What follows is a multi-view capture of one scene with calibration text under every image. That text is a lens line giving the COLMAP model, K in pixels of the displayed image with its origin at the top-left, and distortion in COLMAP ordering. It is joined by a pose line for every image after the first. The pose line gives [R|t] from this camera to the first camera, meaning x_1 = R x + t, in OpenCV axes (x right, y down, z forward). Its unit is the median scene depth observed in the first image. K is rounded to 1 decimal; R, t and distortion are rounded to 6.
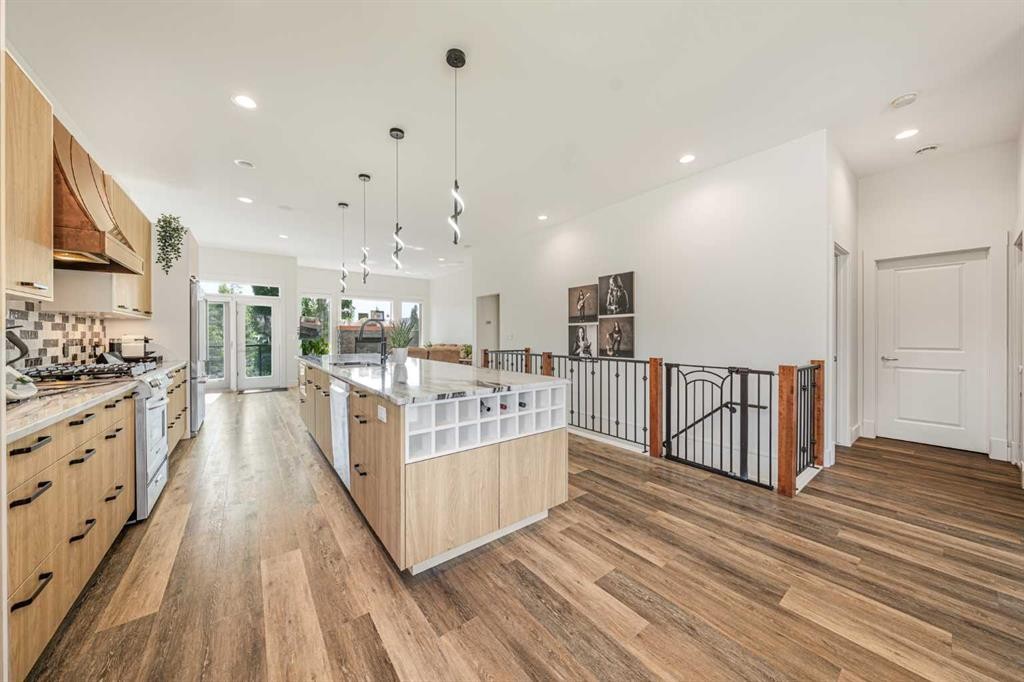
lens RADIAL K [[349.3, 0, 510.8], [0, 349.3, 337.4], [0, 0, 1]] dist [-0.000378, -0.000006]
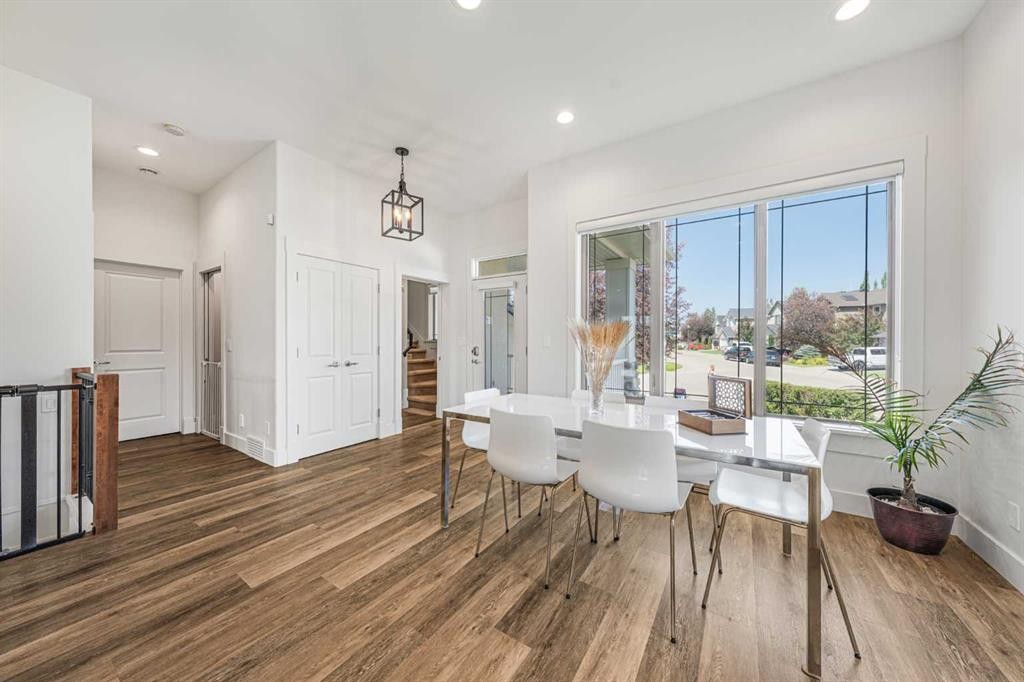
lens RADIAL K [[349.3, 0, 511.7], [0, 349.3, 342.6], [0, 0, 1]] dist [-0.000378, -0.000006]
pose [[-0.332283, -0.004420, 0.943169, -0.319767], [0.001366, 0.999986, 0.005168, 0.003272], [-0.943179, 0.003006, -0.332272, 0.379376]]
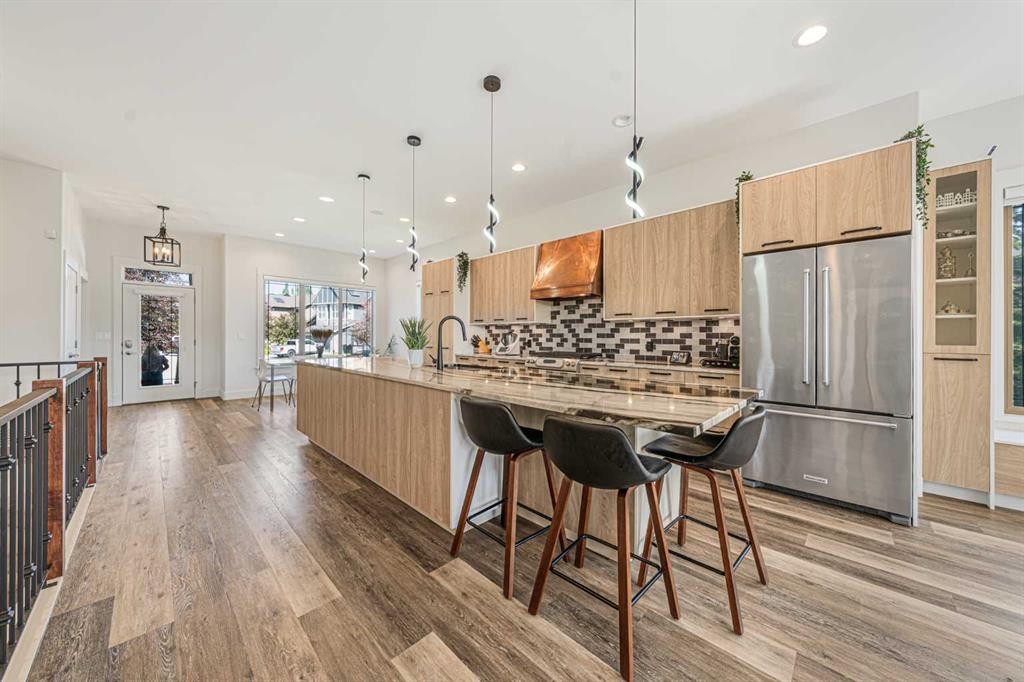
lens RADIAL K [[349.3, 0, 516.8], [0, 349.3, 336.8], [0, 0, 1]] dist [-0.000378, -0.000006]
pose [[-0.987332, -0.004348, -0.158609, -0.592303], [-0.005003, 0.999981, 0.003734, -0.006092], [0.158590, 0.004481, -0.987334, 2.633865]]
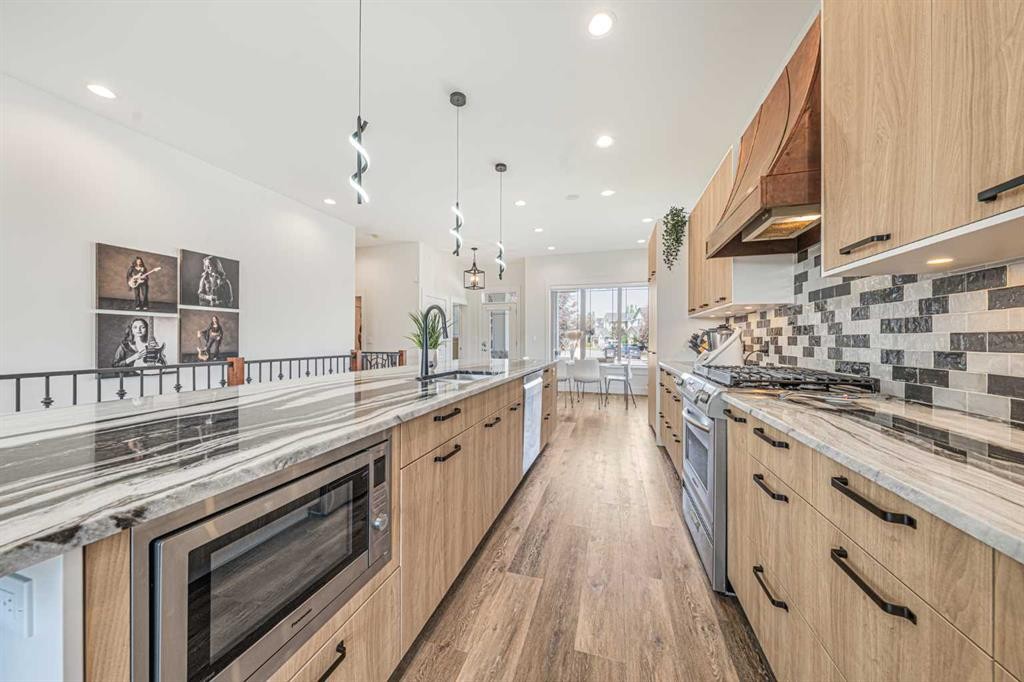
lens RADIAL K [[349.3, 0, 509.8], [0, 349.3, 341.4], [0, 0, 1]] dist [-0.000378, -0.000006]
pose [[-0.588305, -0.003948, 0.808630, -1.399527], [0.000913, 0.999984, 0.005547, 0.014505], [-0.808639, 0.004002, -0.588292, 1.787922]]
